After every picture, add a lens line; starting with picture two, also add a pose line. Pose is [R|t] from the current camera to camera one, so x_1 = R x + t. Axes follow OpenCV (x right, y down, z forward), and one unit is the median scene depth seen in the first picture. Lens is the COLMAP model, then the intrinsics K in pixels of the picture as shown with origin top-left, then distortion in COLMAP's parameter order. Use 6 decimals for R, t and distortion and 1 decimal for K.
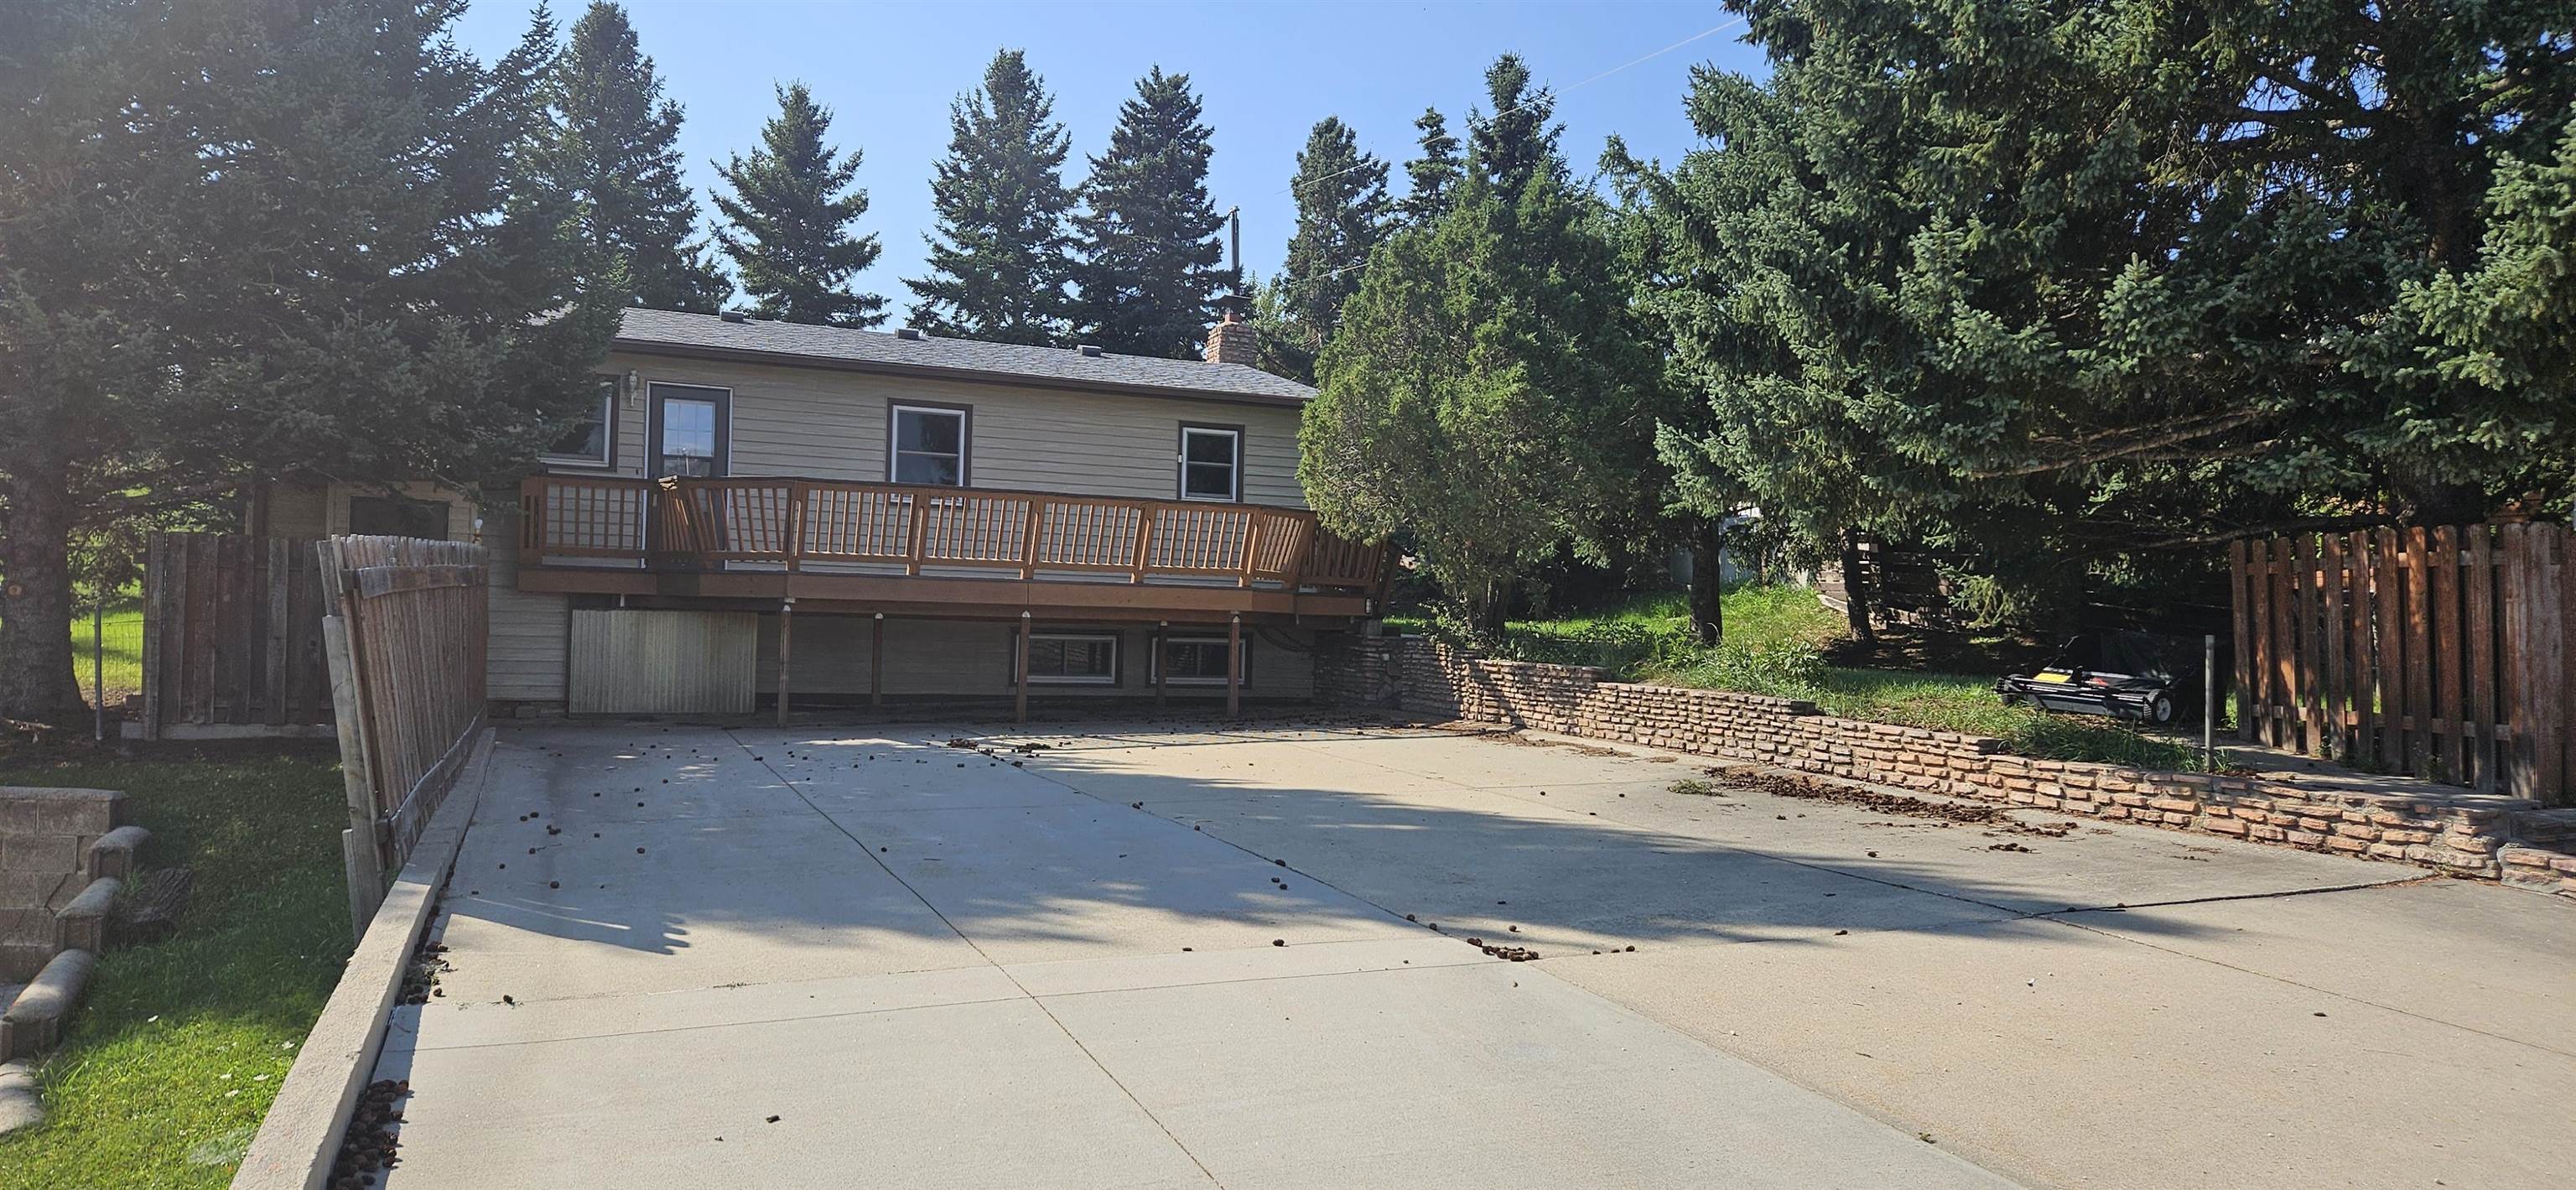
lens RADIAL K [[1721.2, 0, 1280.1], [0, 1721.2, 593.9], [0, 0, 1]] dist [0.079328, -0.059046]
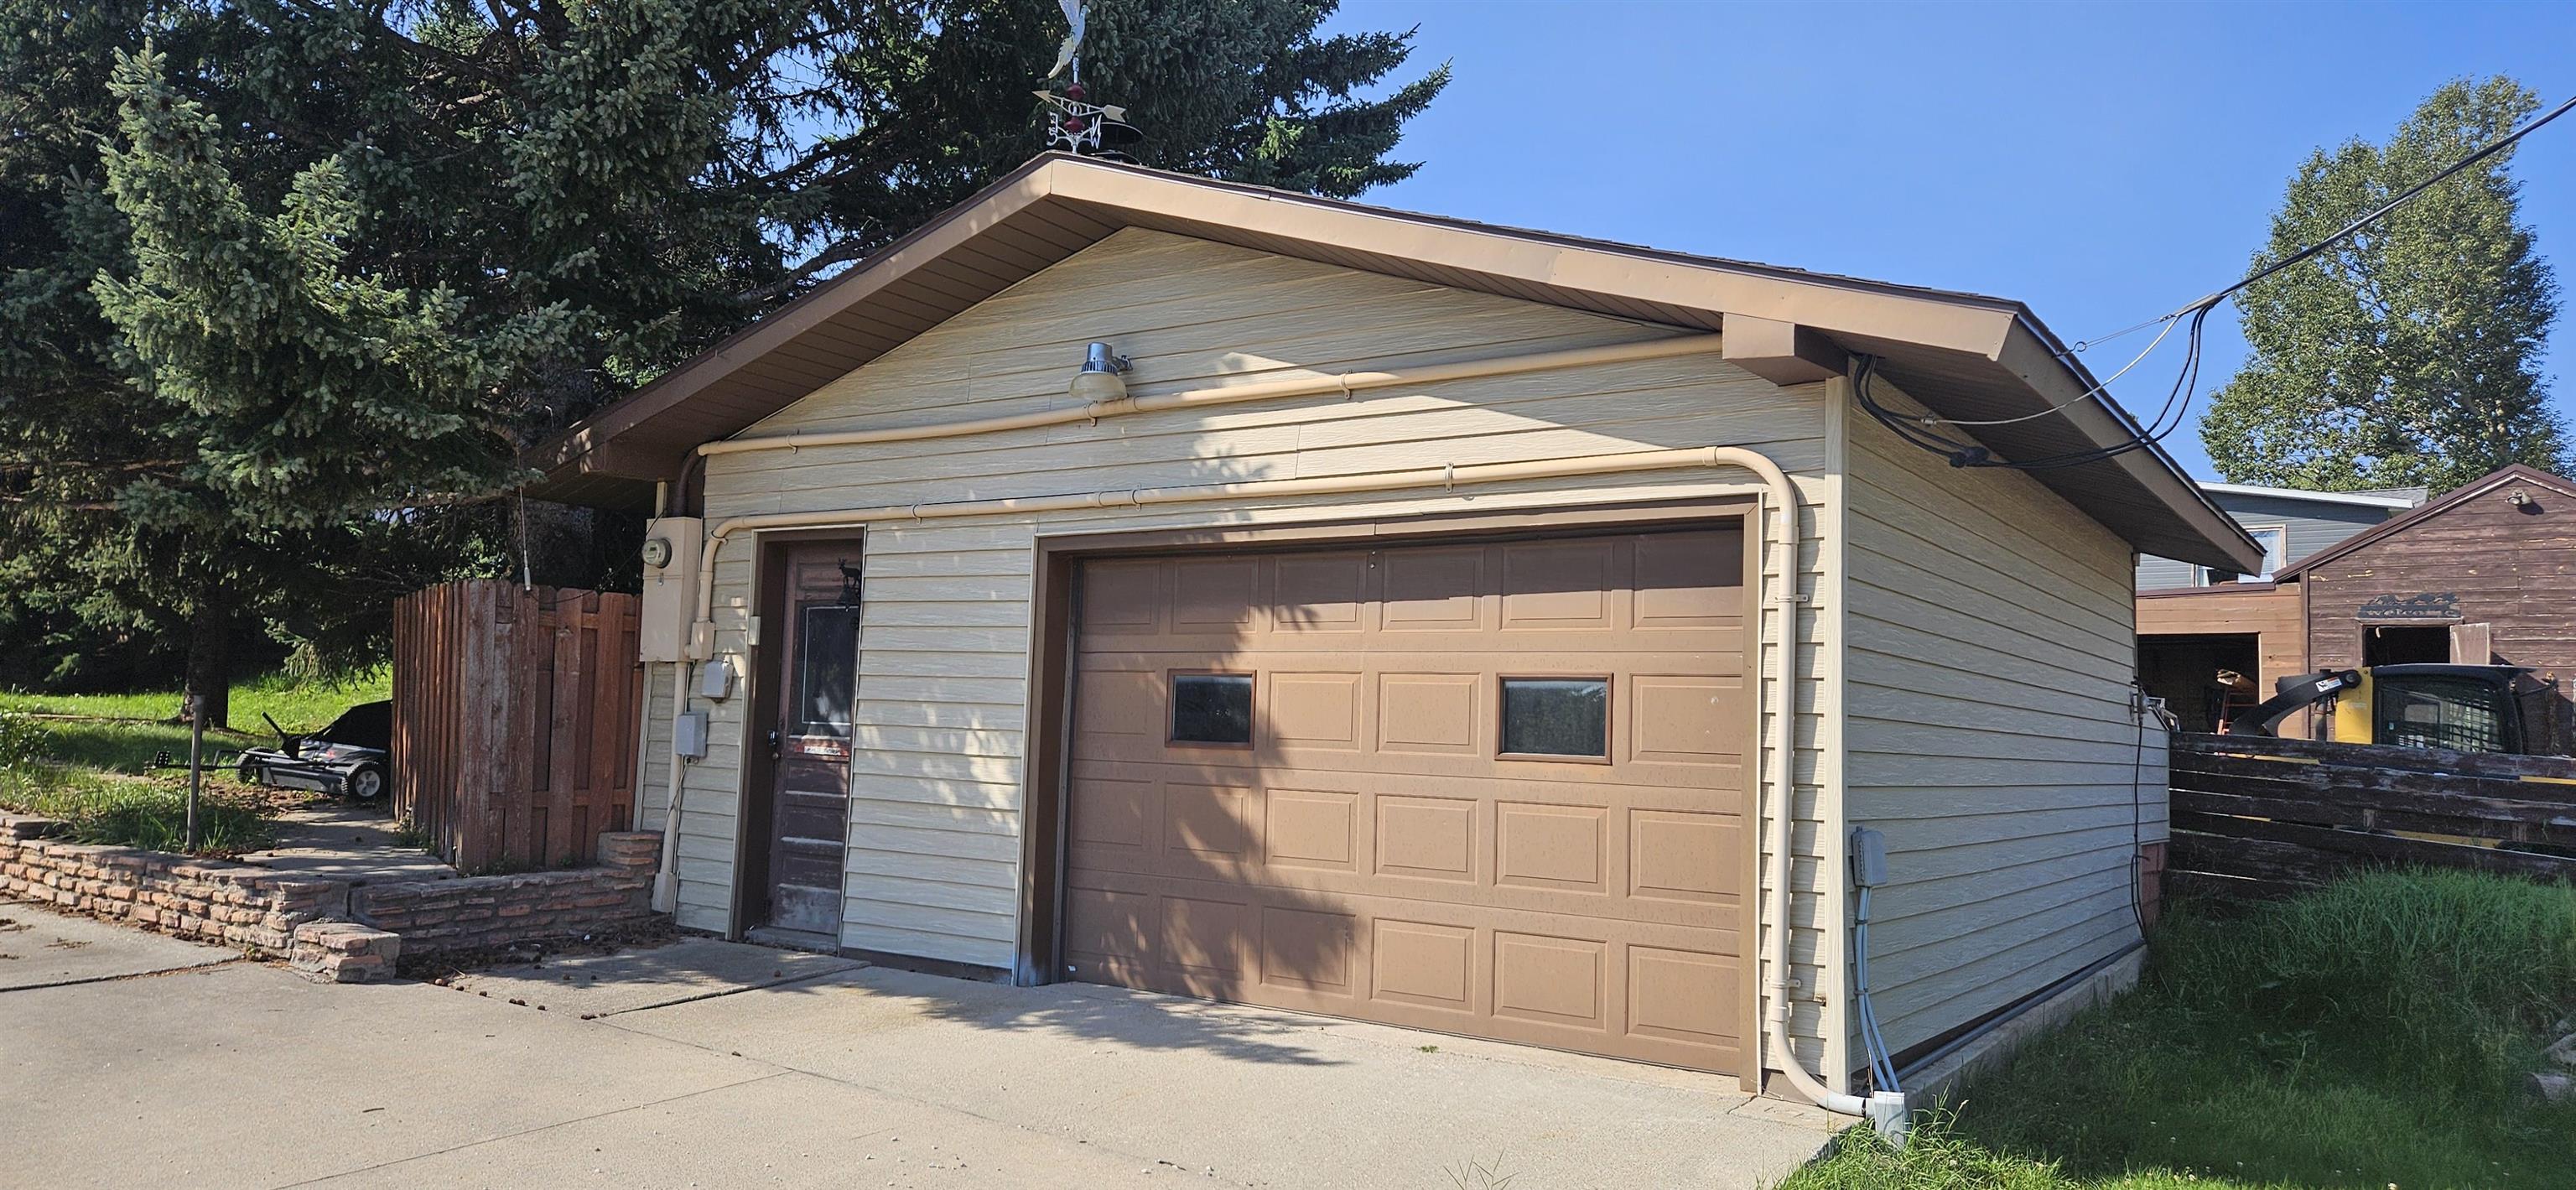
lens RADIAL K [[1721.2, 0, 1280.6], [0, 1721.2, 613.8], [0, 0, 1]] dist [0.079328, -0.059046]
pose [[0.856096, 0.038690, 0.515367, 0.279342], [-0.018608, 0.998855, -0.044076, 0.005770], [-0.516482, 0.028144, 0.855835, -0.020931]]
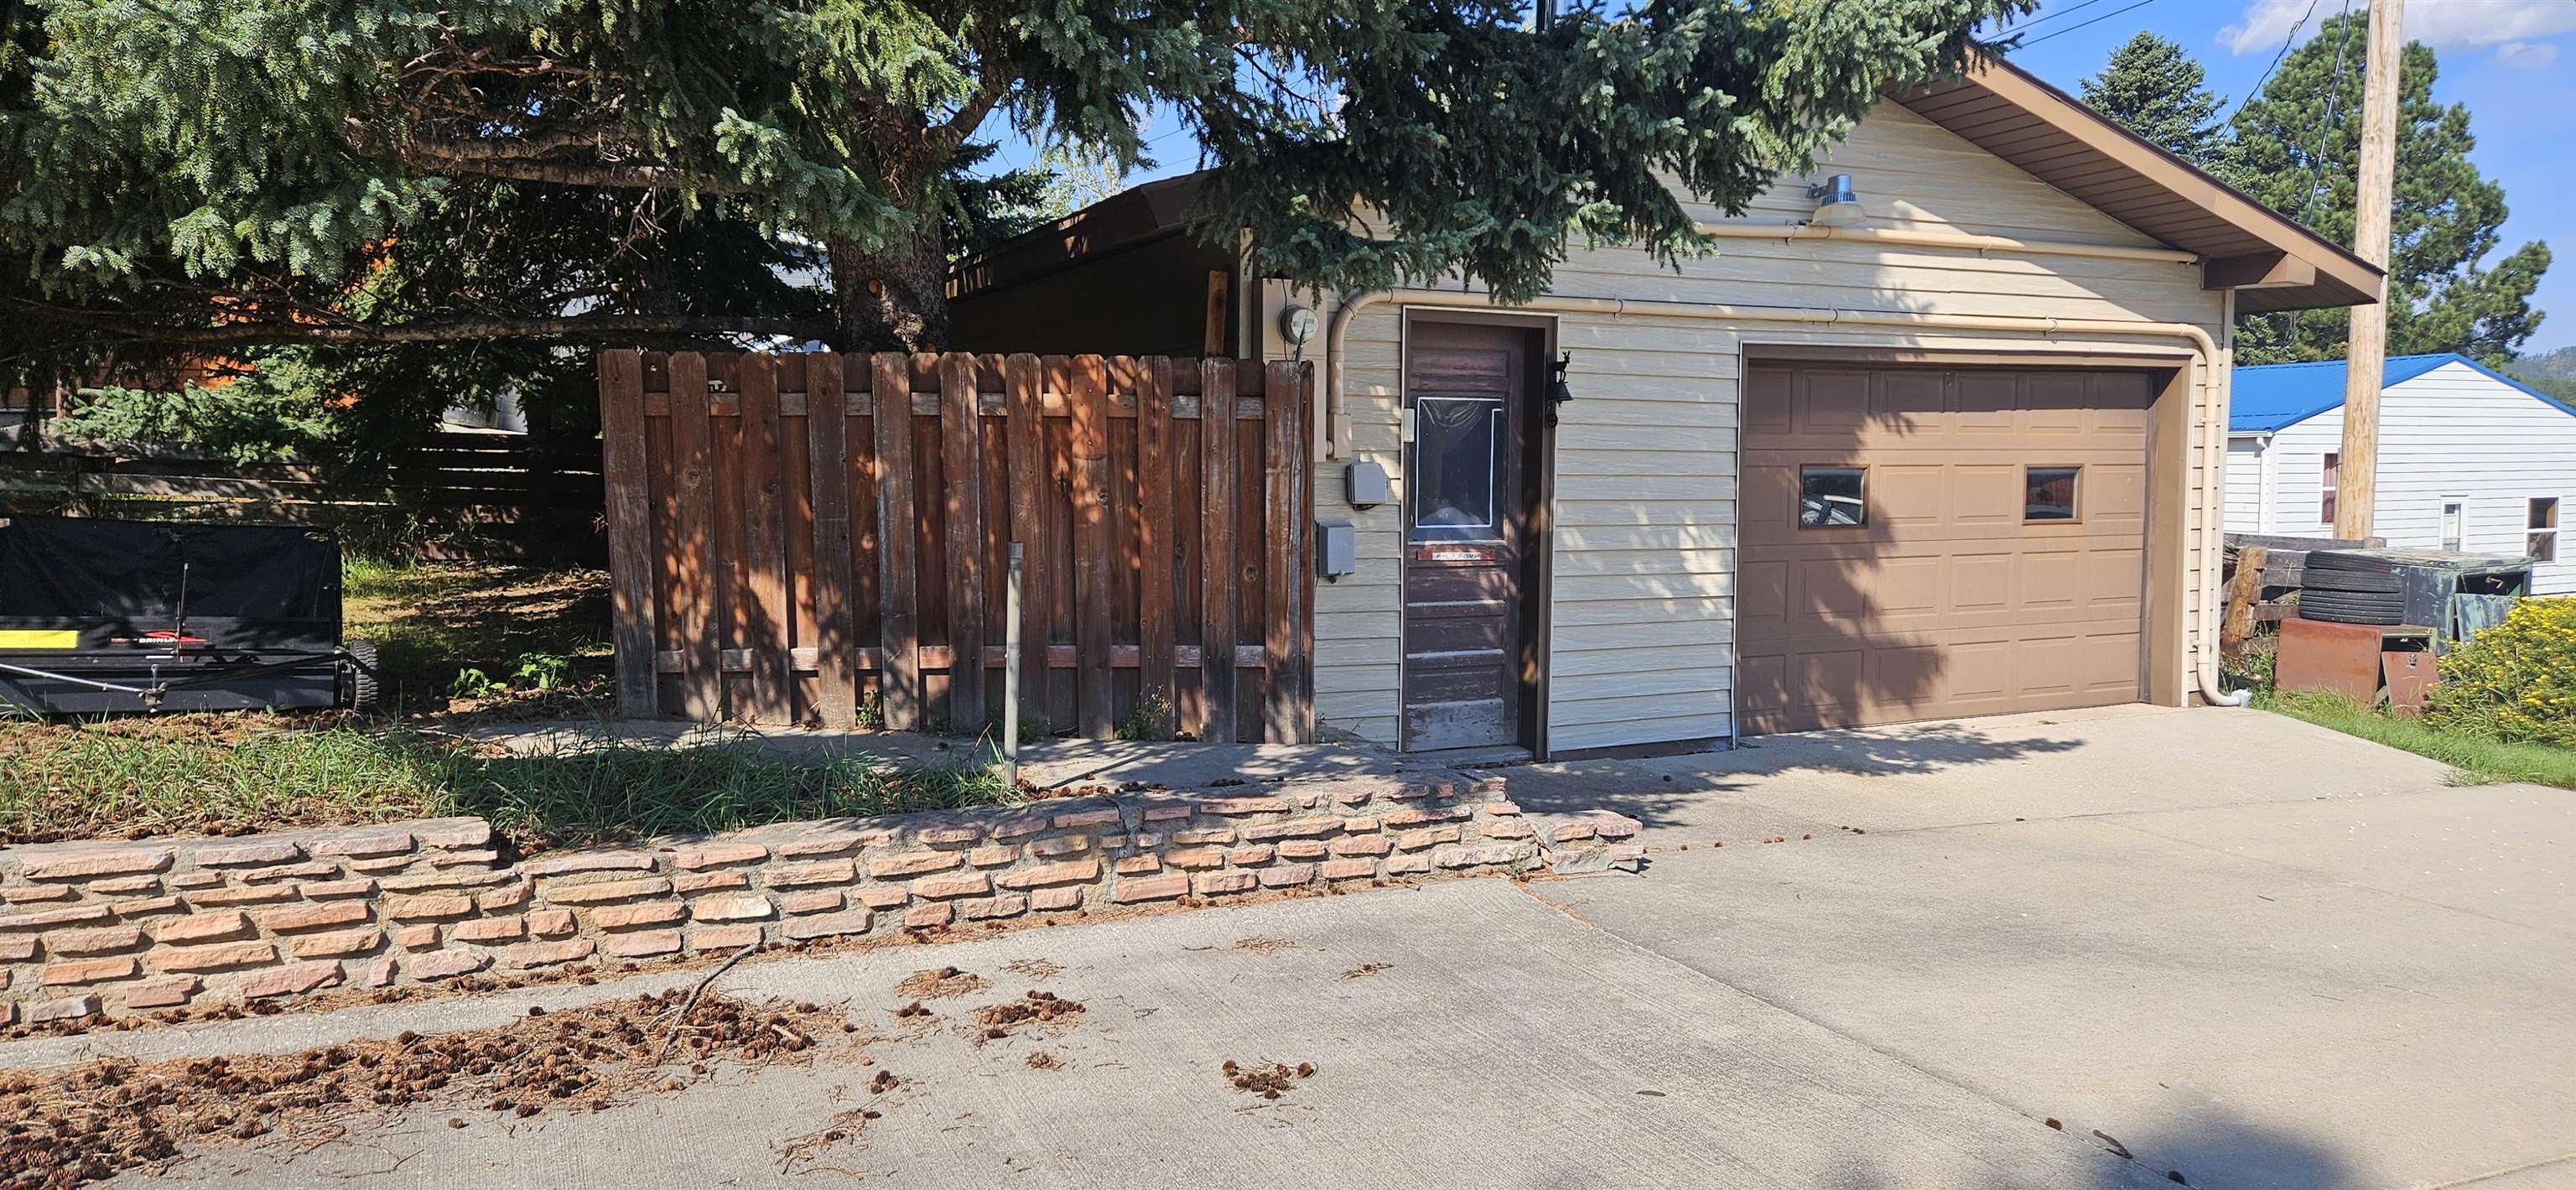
lens RADIAL K [[1721.2, 0, 1272.0], [0, 1721.2, 597.2], [0, 0, 1]] dist [0.079328, -0.059046]
pose [[-0.039917, -0.098601, 0.994326, 0.003126], [-0.015722, 0.995058, 0.098043, -0.006413], [-0.999079, -0.011720, -0.041270, 0.488826]]
